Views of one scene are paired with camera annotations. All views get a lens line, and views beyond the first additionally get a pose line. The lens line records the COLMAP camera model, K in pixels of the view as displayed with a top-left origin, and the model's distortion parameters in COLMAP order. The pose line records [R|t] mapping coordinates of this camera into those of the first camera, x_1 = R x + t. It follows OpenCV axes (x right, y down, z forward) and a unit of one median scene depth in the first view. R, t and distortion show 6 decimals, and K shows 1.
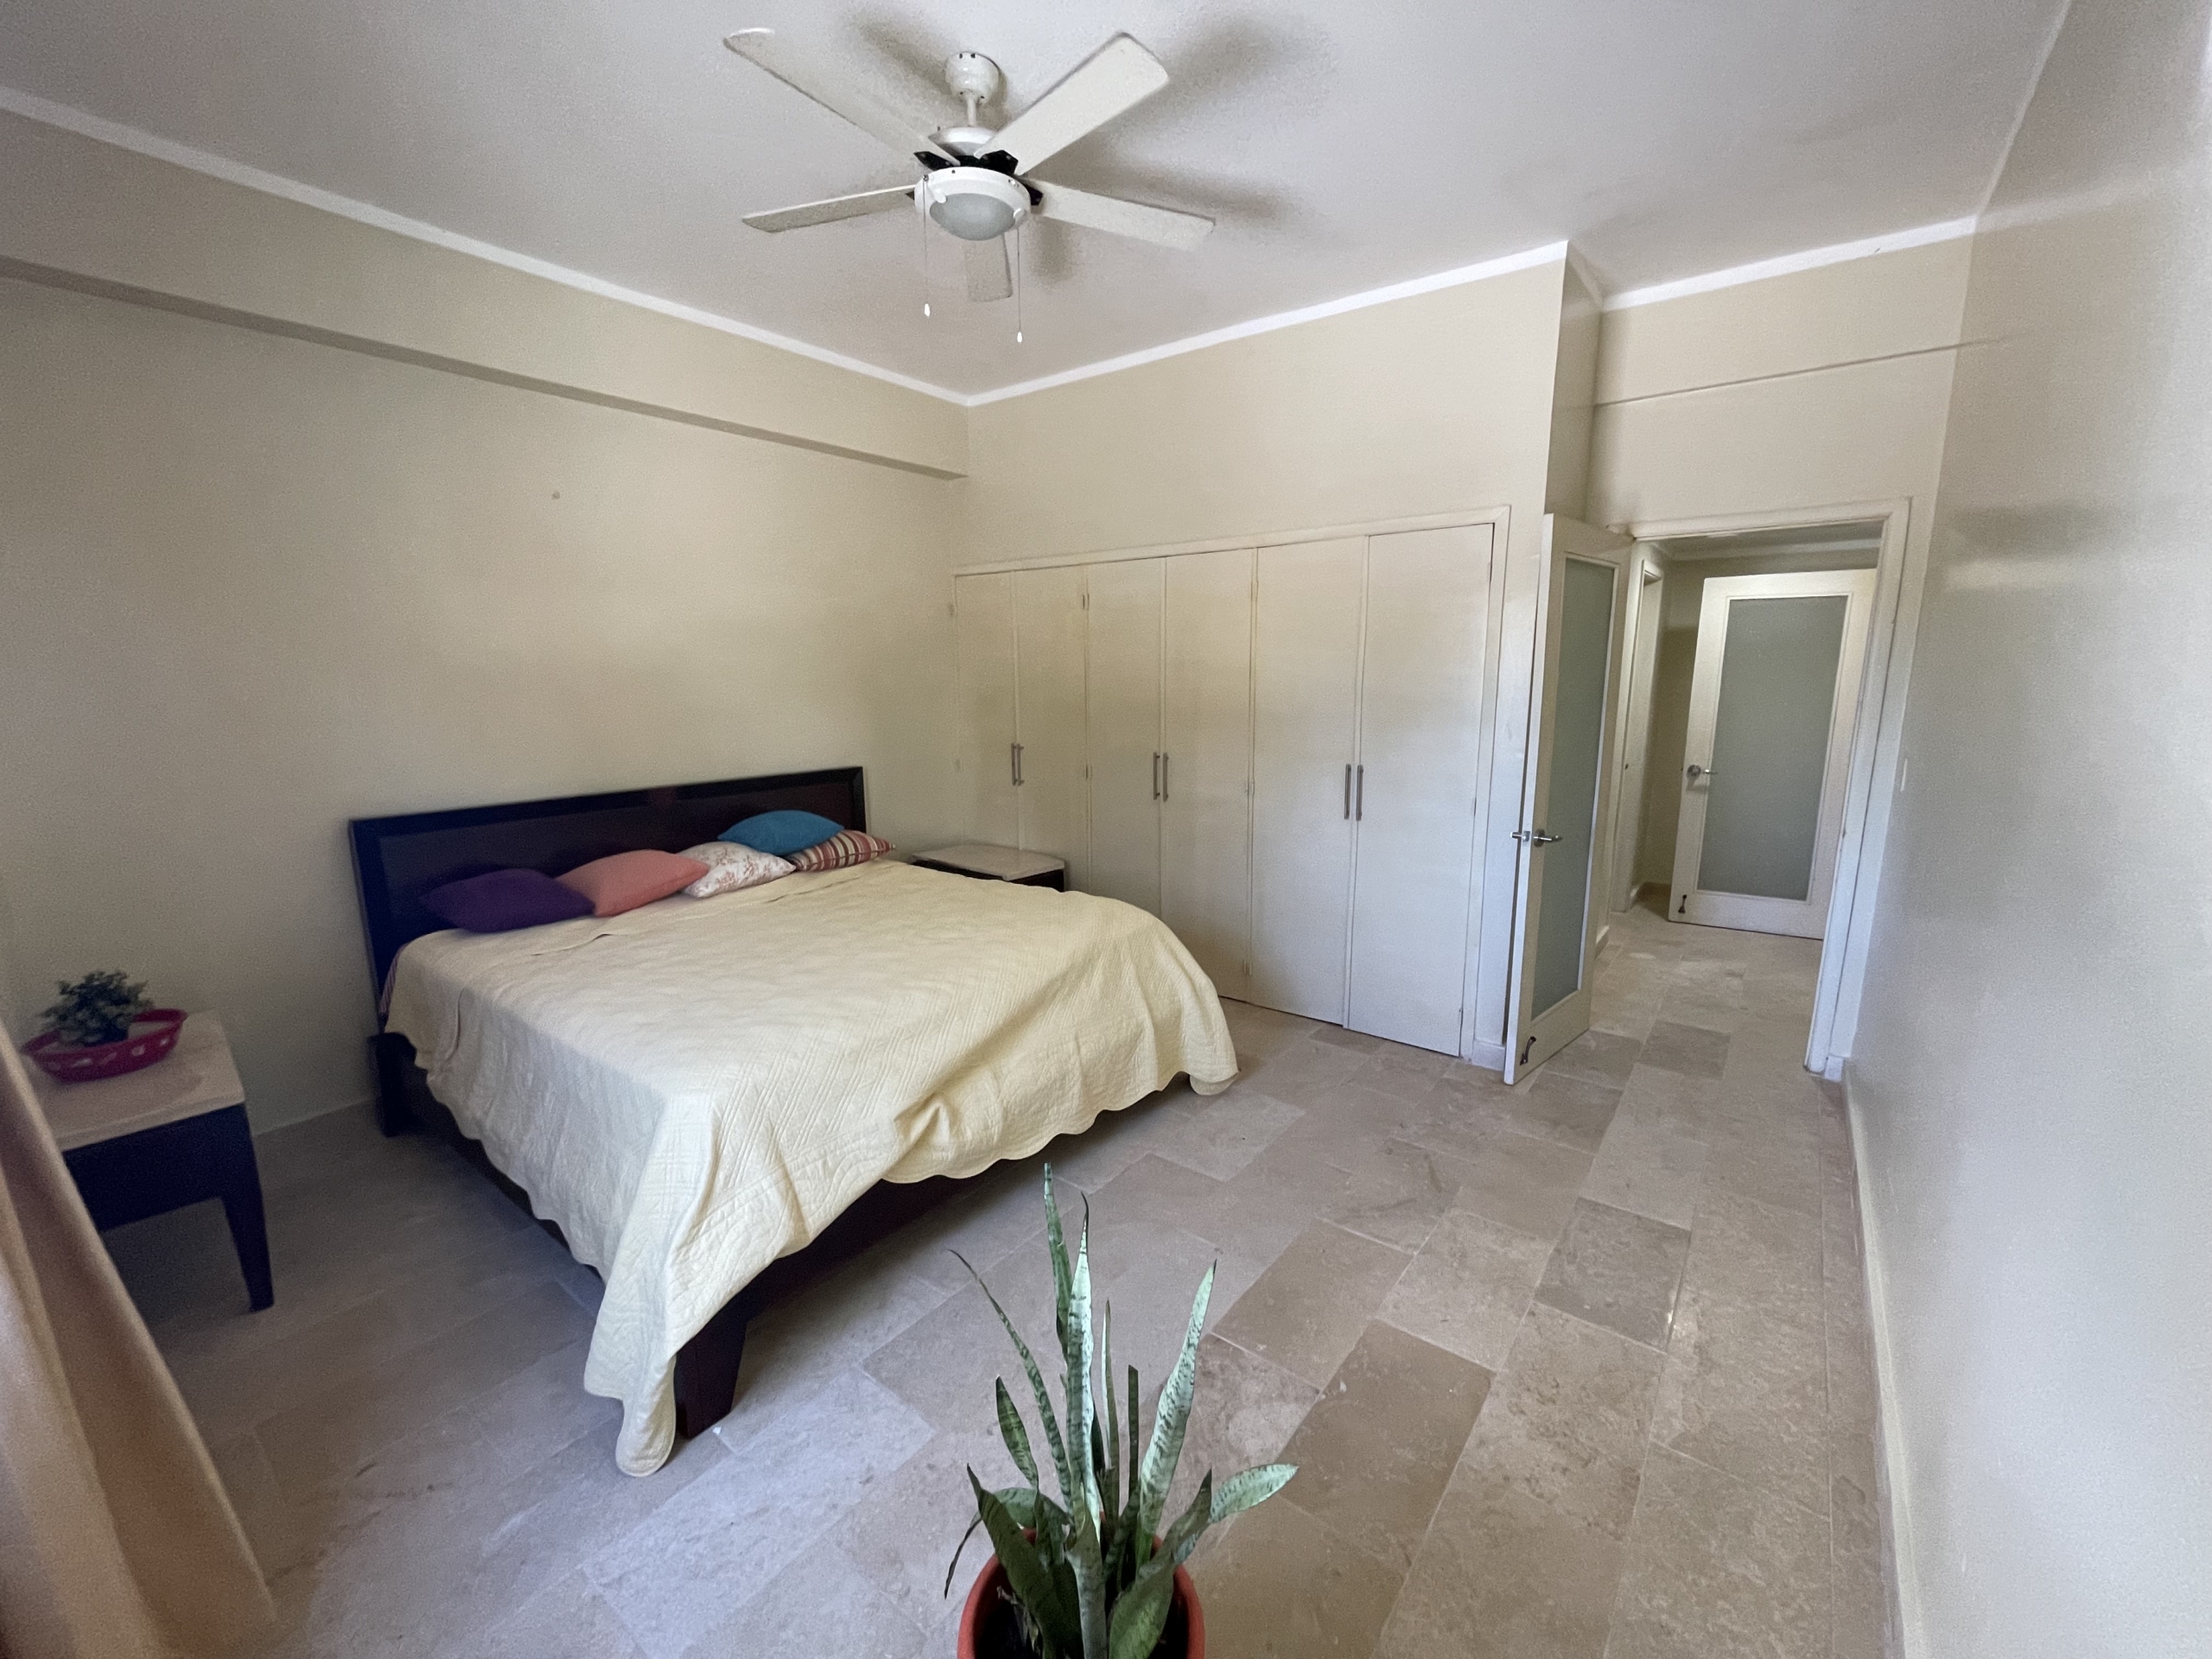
lens RADIAL K [[894.4, 0, 1099.0], [0, 894.4, 837.2], [0, 0, 1]] dist [-0.003902, -0.000123]
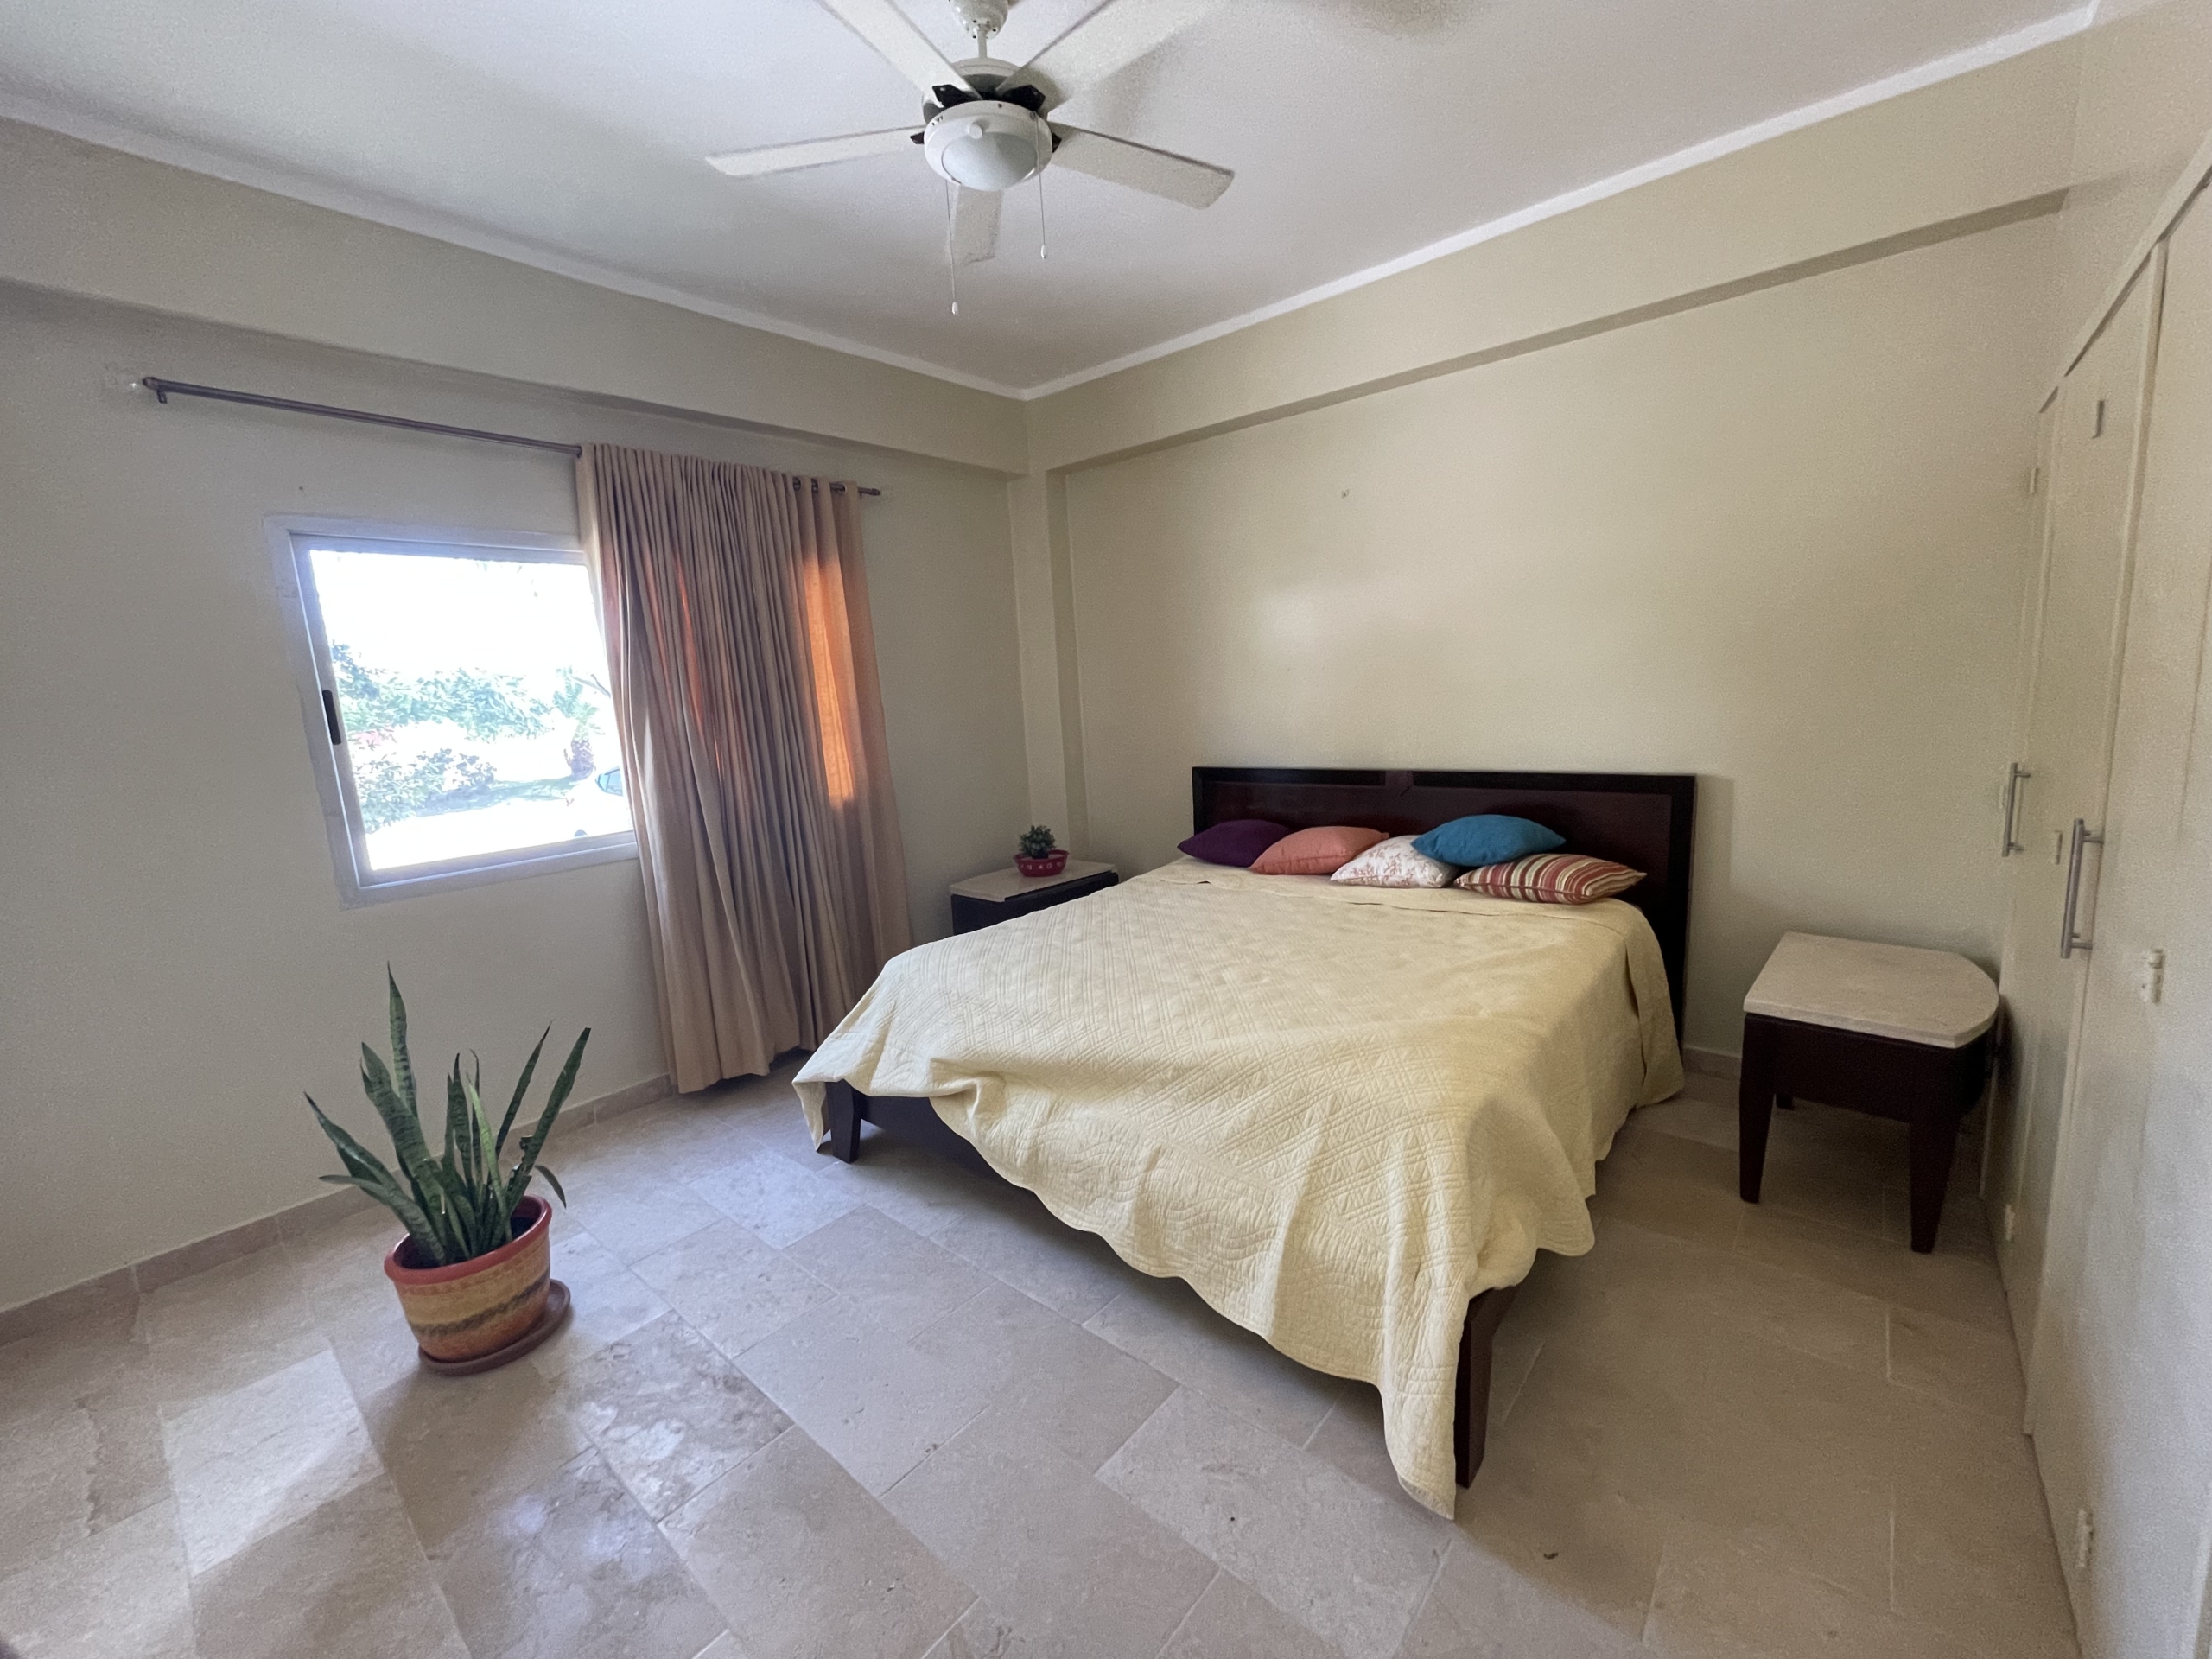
lens RADIAL K [[894.4, 0, 1097.8], [0, 894.4, 826.0], [0, 0, 1]] dist [-0.003902, -0.000123]
pose [[-0.053568, 0.165702, -0.984720, 0.647384], [-0.125947, 0.977139, 0.171278, -0.156149], [0.990590, 0.133198, -0.031474, 0.918587]]
